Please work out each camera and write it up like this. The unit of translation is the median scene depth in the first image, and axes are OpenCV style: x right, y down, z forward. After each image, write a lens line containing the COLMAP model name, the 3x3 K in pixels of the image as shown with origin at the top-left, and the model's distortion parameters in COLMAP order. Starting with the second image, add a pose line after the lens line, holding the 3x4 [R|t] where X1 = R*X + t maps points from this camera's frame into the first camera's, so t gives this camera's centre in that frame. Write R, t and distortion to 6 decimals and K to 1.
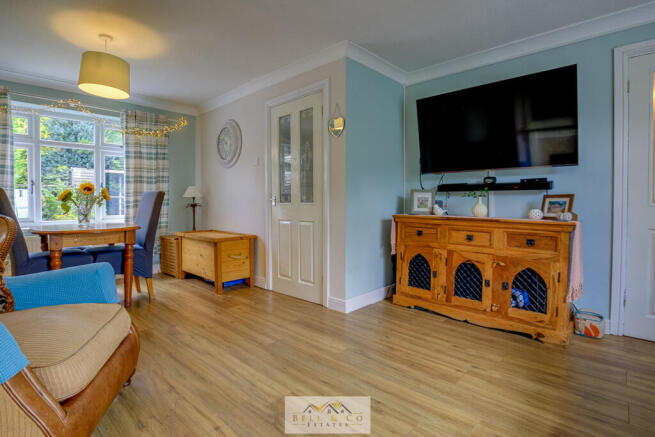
lens RADIAL K [[332.1, 0, 326.5], [0, 332.1, 209.9], [0, 0, 1]] dist [-0.000301, -0.000063]
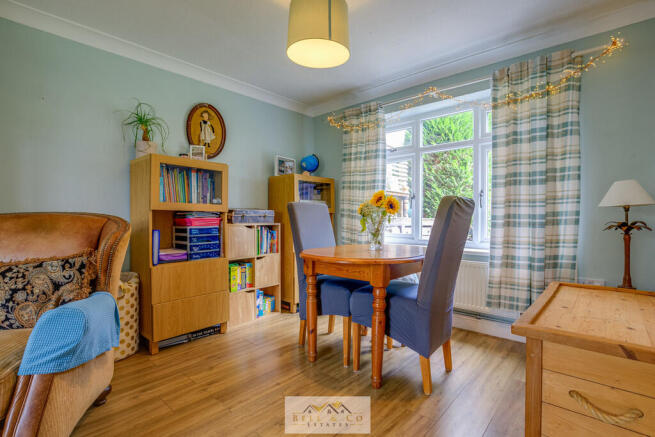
lens RADIAL K [[319.7, 0, 327.5], [0, 319.7, 218.5], [0, 0, 1]] dist [-0.002728, -0.000443]
pose [[0.015407, 0.011288, -0.999818, 0.003227], [-0.024814, 0.999633, 0.010904, -0.019084], [0.999573, 0.024642, 0.015681, 0.653709]]
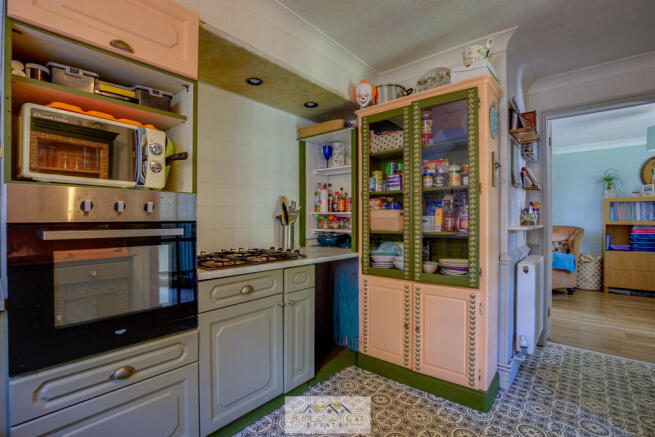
lens RADIAL K [[319.7, 0, 327.5], [0, 319.7, 218.5], [0, 0, 1]] dist [-0.002728, -0.000443]
pose [[-0.997847, 0.002483, -0.065534, 0.463243], [0.001288, 0.999832, 0.018276, -0.057997], [0.065569, 0.018152, -0.997683, 1.346064]]
